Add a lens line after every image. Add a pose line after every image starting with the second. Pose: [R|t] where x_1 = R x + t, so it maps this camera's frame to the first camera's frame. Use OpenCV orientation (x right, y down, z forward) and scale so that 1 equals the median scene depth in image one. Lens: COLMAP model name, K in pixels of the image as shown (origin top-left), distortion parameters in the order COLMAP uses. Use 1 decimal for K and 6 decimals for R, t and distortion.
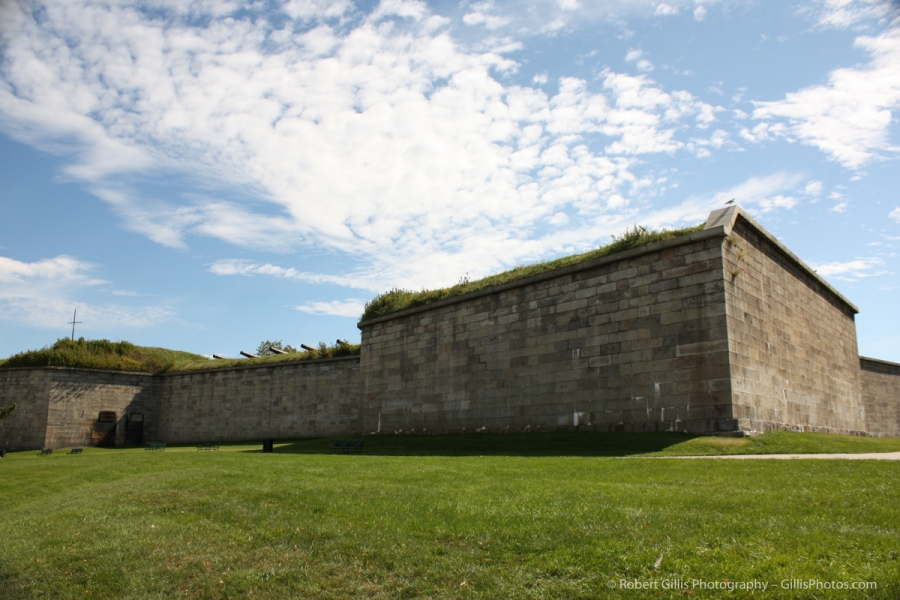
lens RADIAL K [[786.2, 0, 447.6], [0, 786.2, 290.4], [0, 0, 1]] dist [-0.173696, 0.168932]
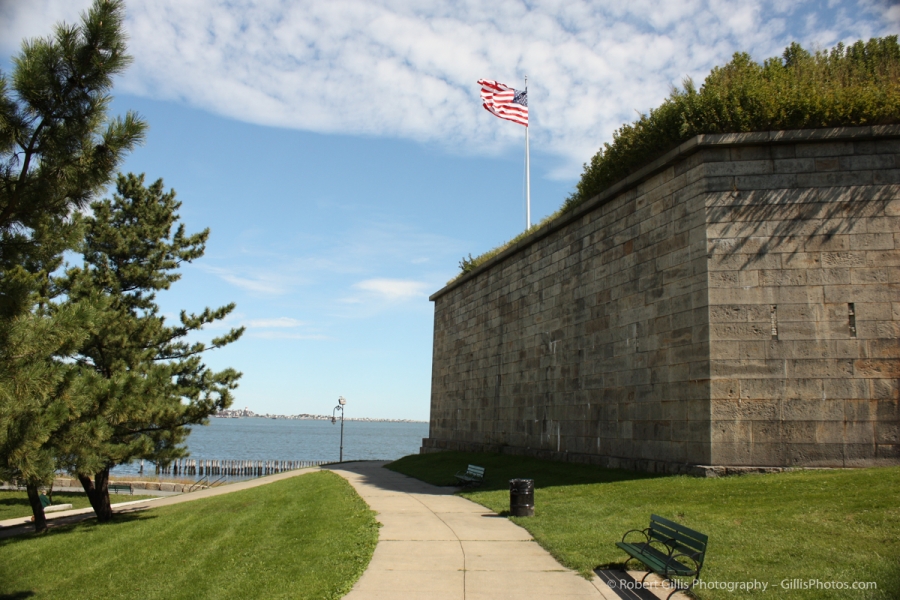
lens RADIAL K [[786.2, 0, 447.6], [0, 786.2, 290.4], [0, 0, 1]] dist [-0.173696, 0.168932]
pose [[0.654864, -0.118121, -0.746458, -0.391202], [0.135472, 0.990059, -0.037820, 0.147847], [0.743505, -0.076357, 0.664357, 0.763464]]
